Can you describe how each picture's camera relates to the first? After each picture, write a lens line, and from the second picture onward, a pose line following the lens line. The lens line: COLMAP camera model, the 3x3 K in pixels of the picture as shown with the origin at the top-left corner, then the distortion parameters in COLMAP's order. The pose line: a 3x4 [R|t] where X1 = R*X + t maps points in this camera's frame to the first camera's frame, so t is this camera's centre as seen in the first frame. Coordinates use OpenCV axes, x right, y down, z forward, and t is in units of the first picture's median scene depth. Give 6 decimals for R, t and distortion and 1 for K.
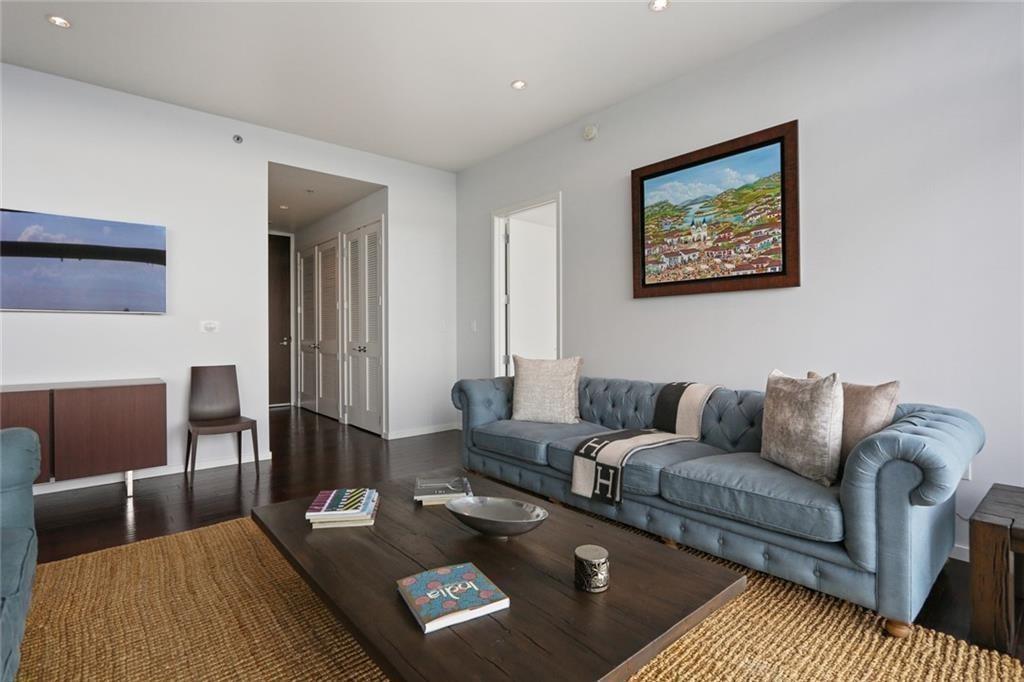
lens RADIAL K [[489.4, 0, 518.1], [0, 489.4, 335.7], [0, 0, 1]] dist [0.001003, 0.000082]
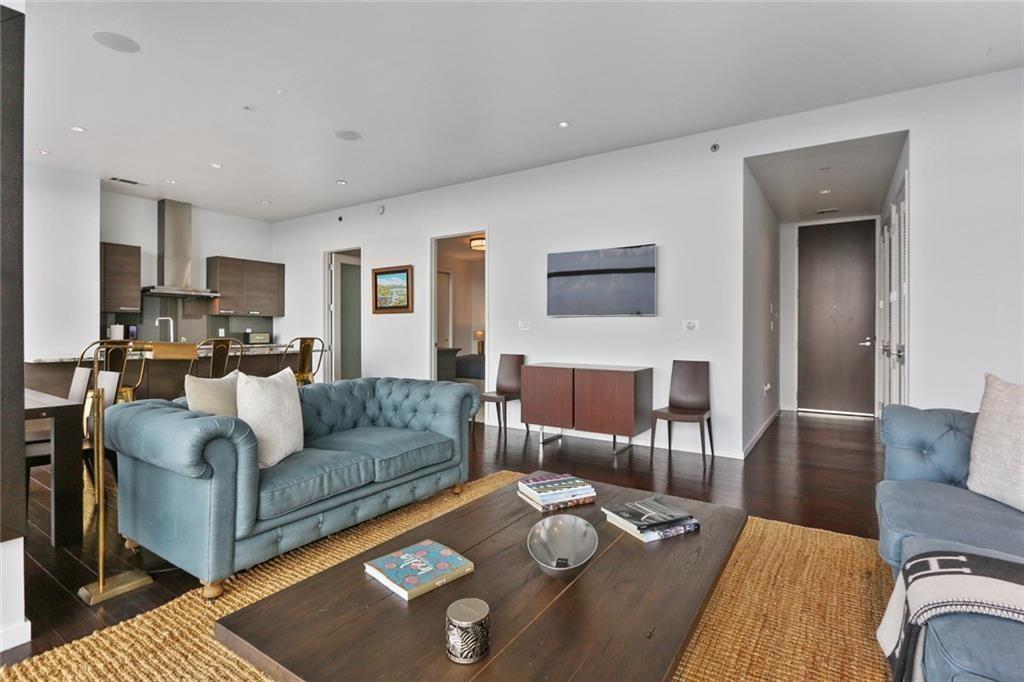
lens RADIAL K [[489.4, 0, 518.1], [0, 489.4, 335.7], [0, 0, 1]] dist [0.001003, 0.000082]
pose [[0.275524, 0.017285, -0.961139, 0.362375], [-0.013070, 0.999813, 0.014234, -0.006510], [0.961205, 0.008640, 0.275699, 0.332564]]
